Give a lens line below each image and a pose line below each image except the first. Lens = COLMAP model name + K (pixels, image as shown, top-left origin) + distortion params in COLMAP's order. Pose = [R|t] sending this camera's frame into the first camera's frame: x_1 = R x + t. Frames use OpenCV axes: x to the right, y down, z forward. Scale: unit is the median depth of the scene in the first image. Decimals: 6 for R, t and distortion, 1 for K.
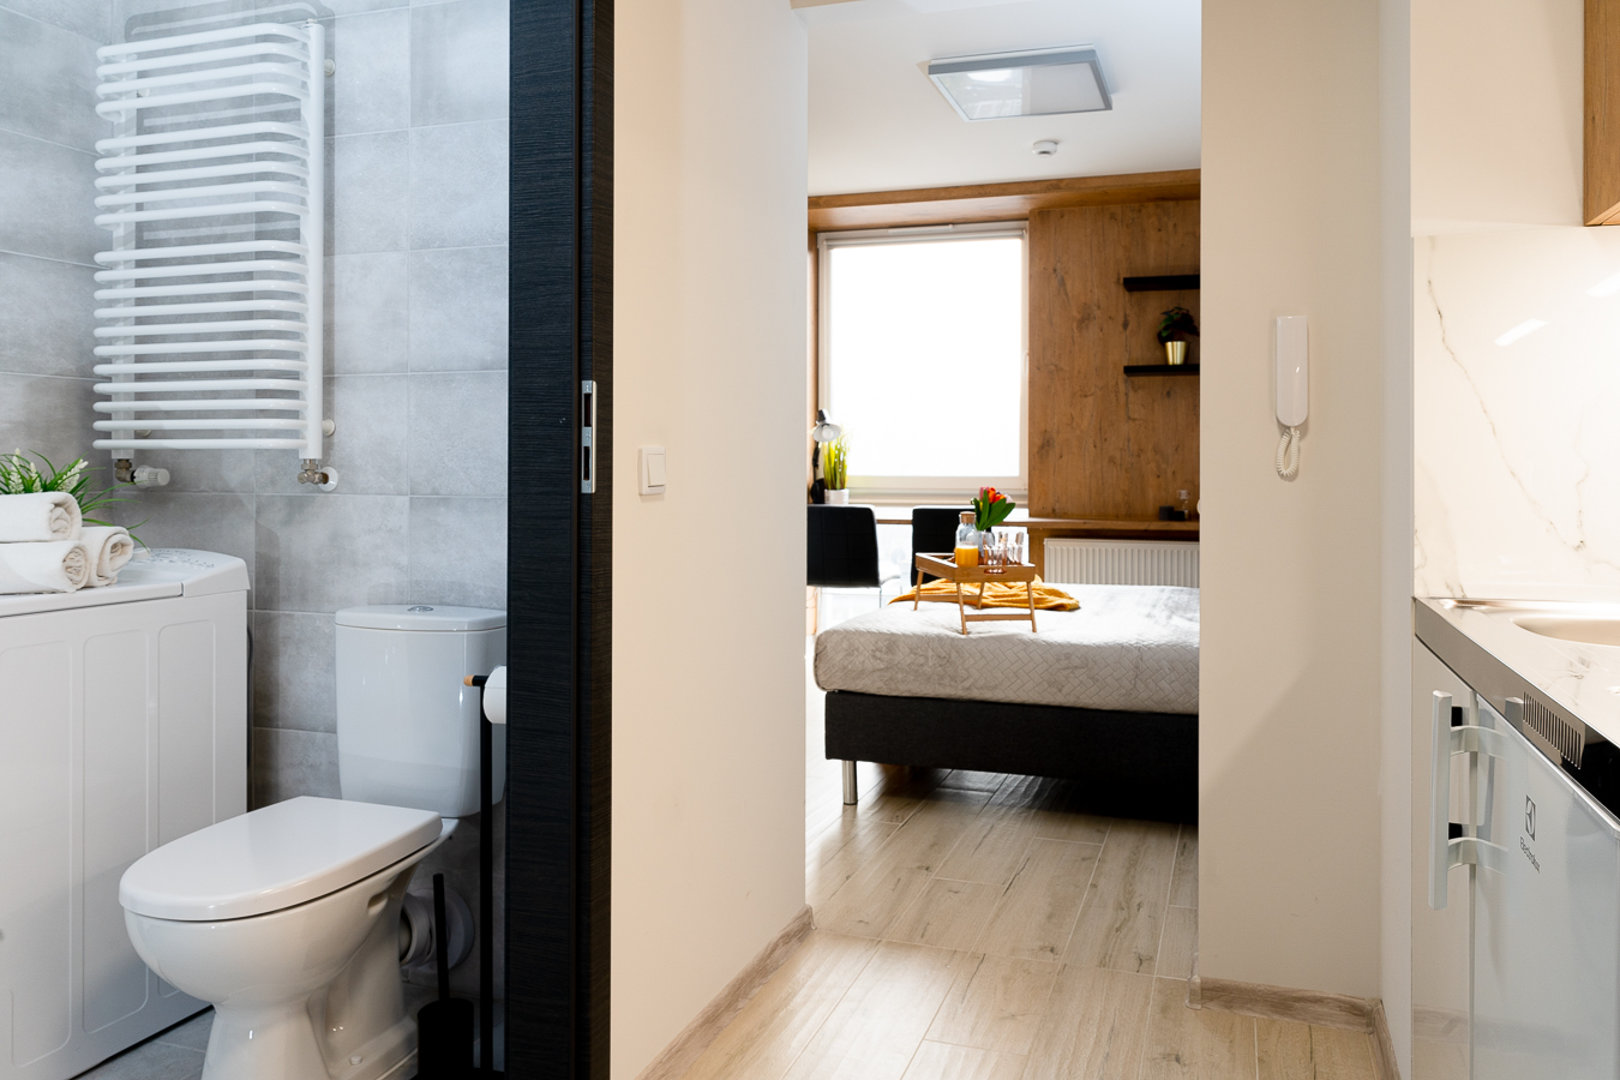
lens RADIAL K [[1116.1, 0, 864.1], [0, 1116.1, 465.6], [0, 0, 1]] dist [-0.008741, -0.001487]
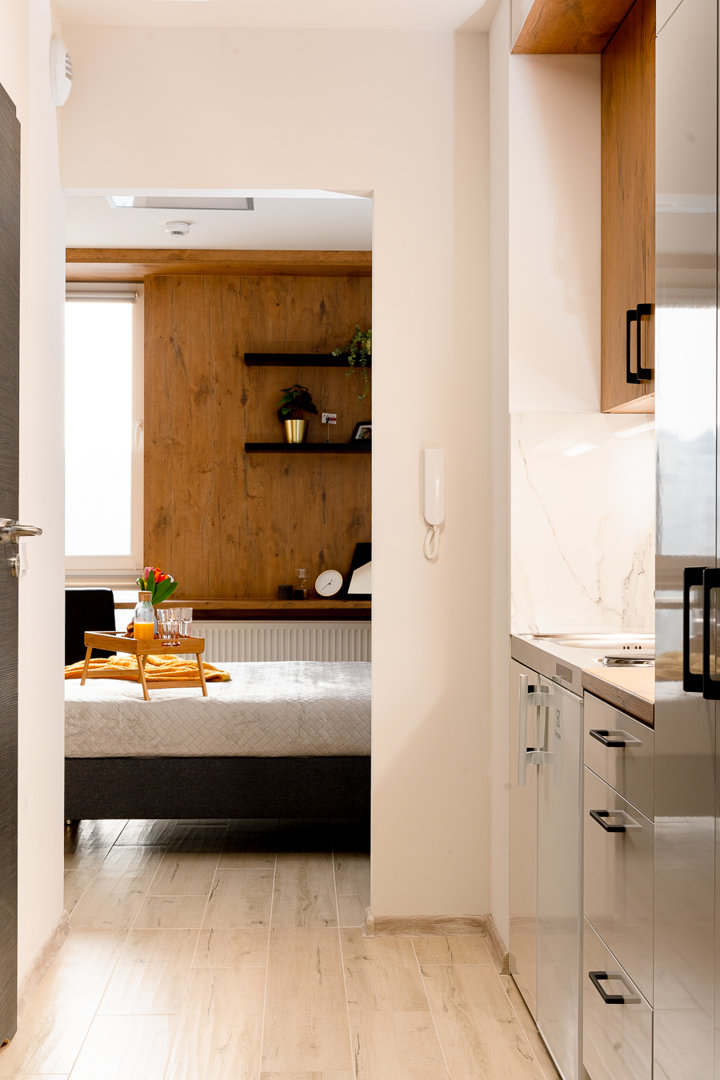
lens RADIAL K [[1589.4, 0, 362.8], [0, 1589.4, 536.5], [0, 0, 1]] dist [-0.088997, 0.000000]
pose [[0.934358, -0.001061, 0.356335, -0.167776], [0.000510, 0.999999, 0.001641, -0.009211], [-0.356336, -0.001351, 0.934357, -0.342145]]
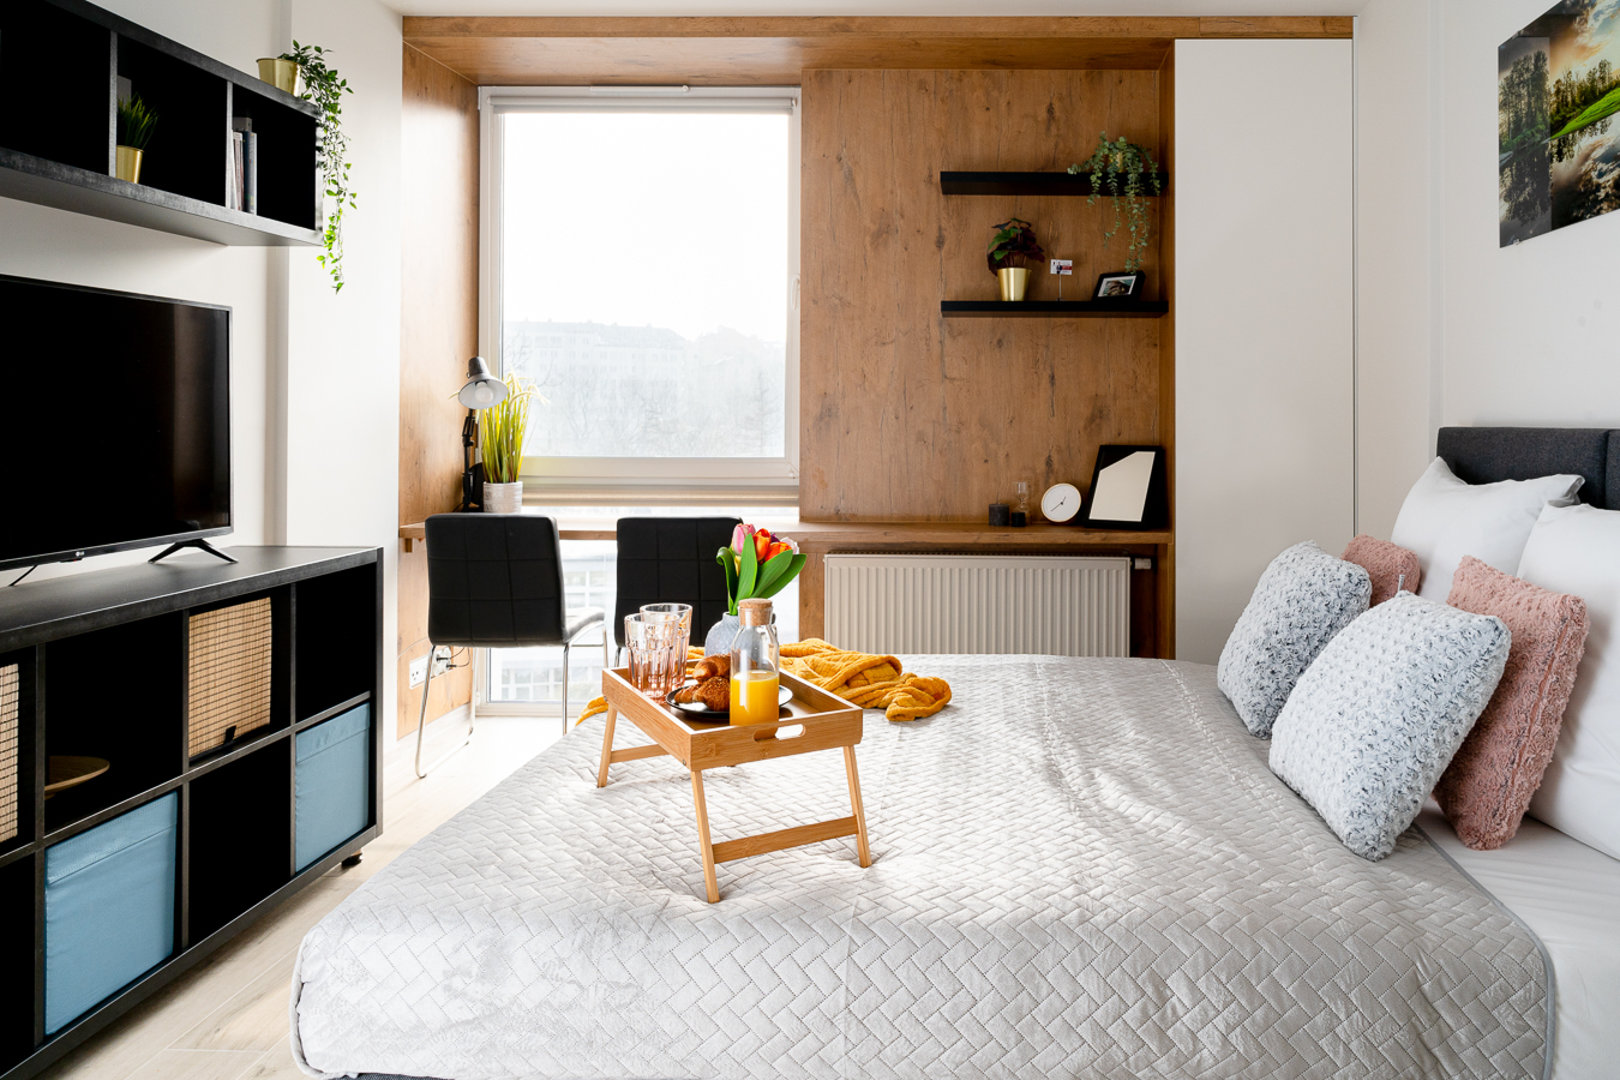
lens RADIAL K [[1116.1, 0, 935.5], [0, 1116.1, 404.8], [0, 0, 1]] dist [-0.008741, -0.001487]
pose [[0.960474, 0.003179, 0.278351, 0.040003], [-0.002144, 0.999990, -0.004024, -0.023059], [-0.278361, 0.003268, 0.960471, 0.345515]]
